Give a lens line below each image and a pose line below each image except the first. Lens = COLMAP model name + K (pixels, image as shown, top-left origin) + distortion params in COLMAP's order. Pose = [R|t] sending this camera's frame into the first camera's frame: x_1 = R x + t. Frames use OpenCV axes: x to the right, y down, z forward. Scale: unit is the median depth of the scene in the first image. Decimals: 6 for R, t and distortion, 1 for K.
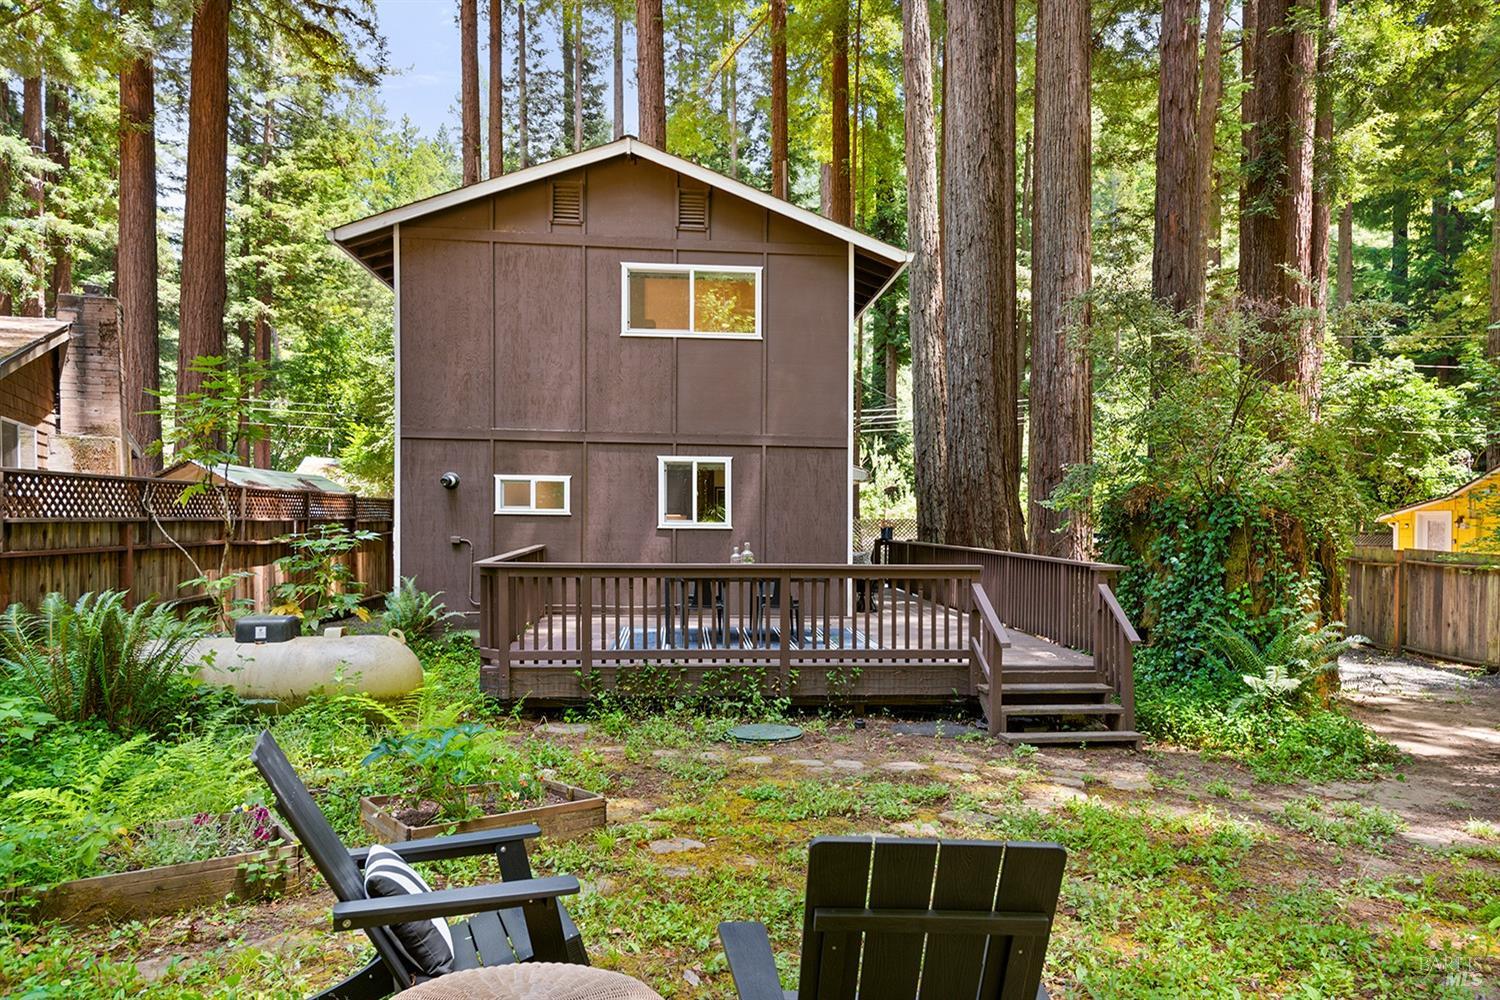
lens RADIAL K [[998.2, 0, 748.4], [0, 998.2, 500.8], [0, 0, 1]] dist [-0.003567, -0.000230]
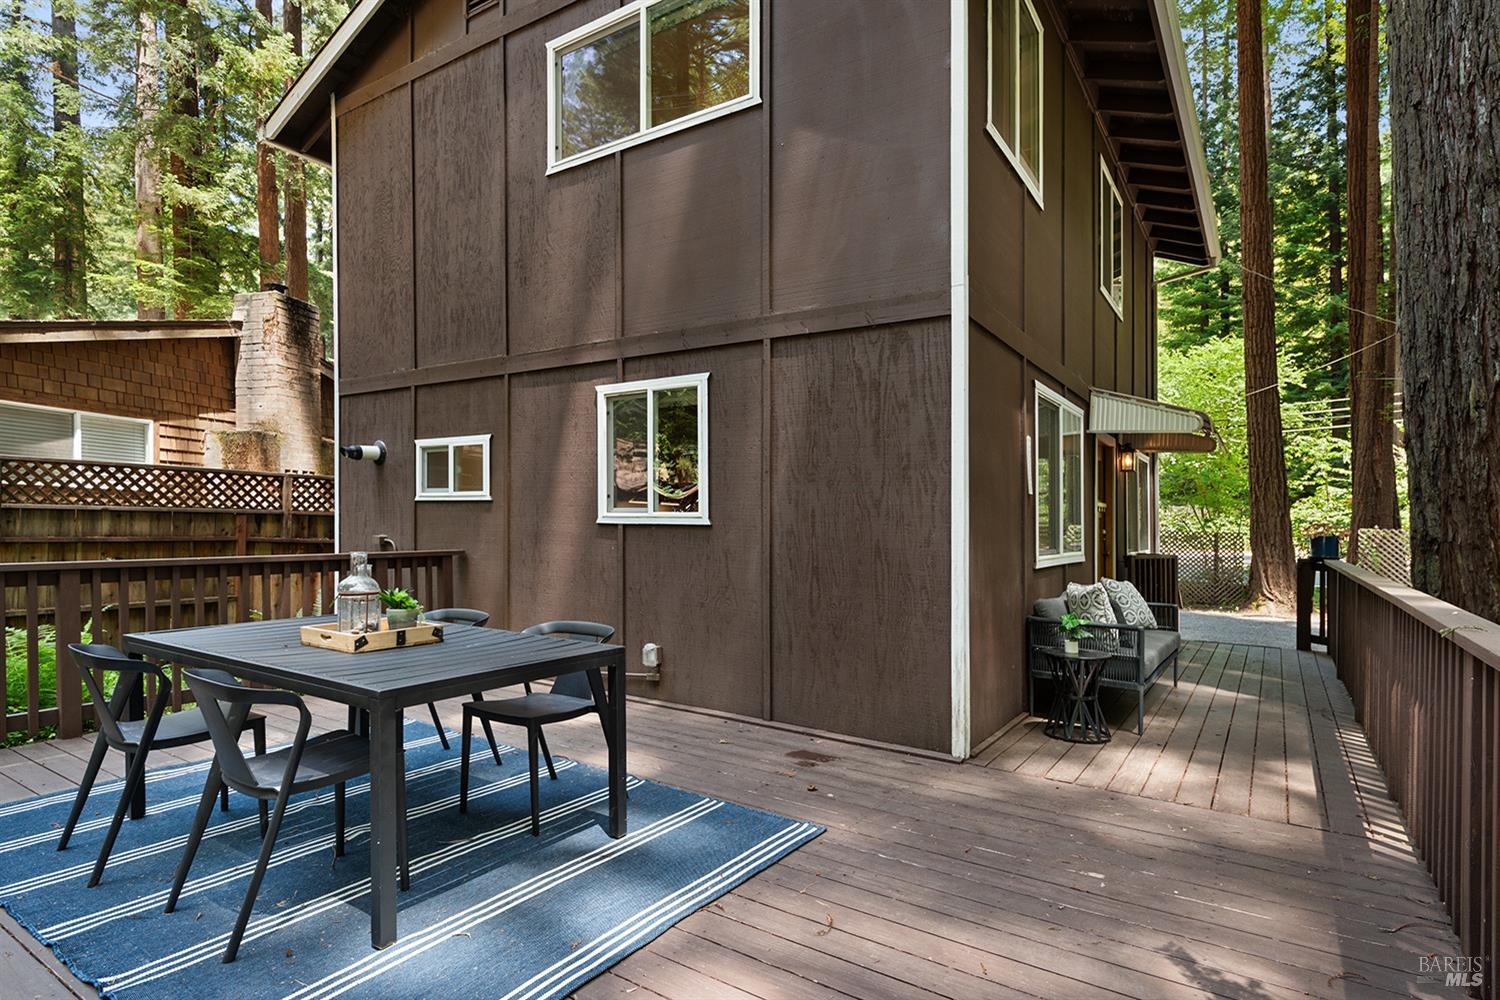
lens RADIAL K [[792.6, 0, 747.7], [0, 792.6, 512.2], [0, 0, 1]] dist [0.006975, 0.000190]
pose [[0.789352, -0.009494, -0.613867, 0.228151], [0.002312, 0.999919, -0.012492, 0.026965], [0.613936, 0.008441, 0.789311, 0.719482]]
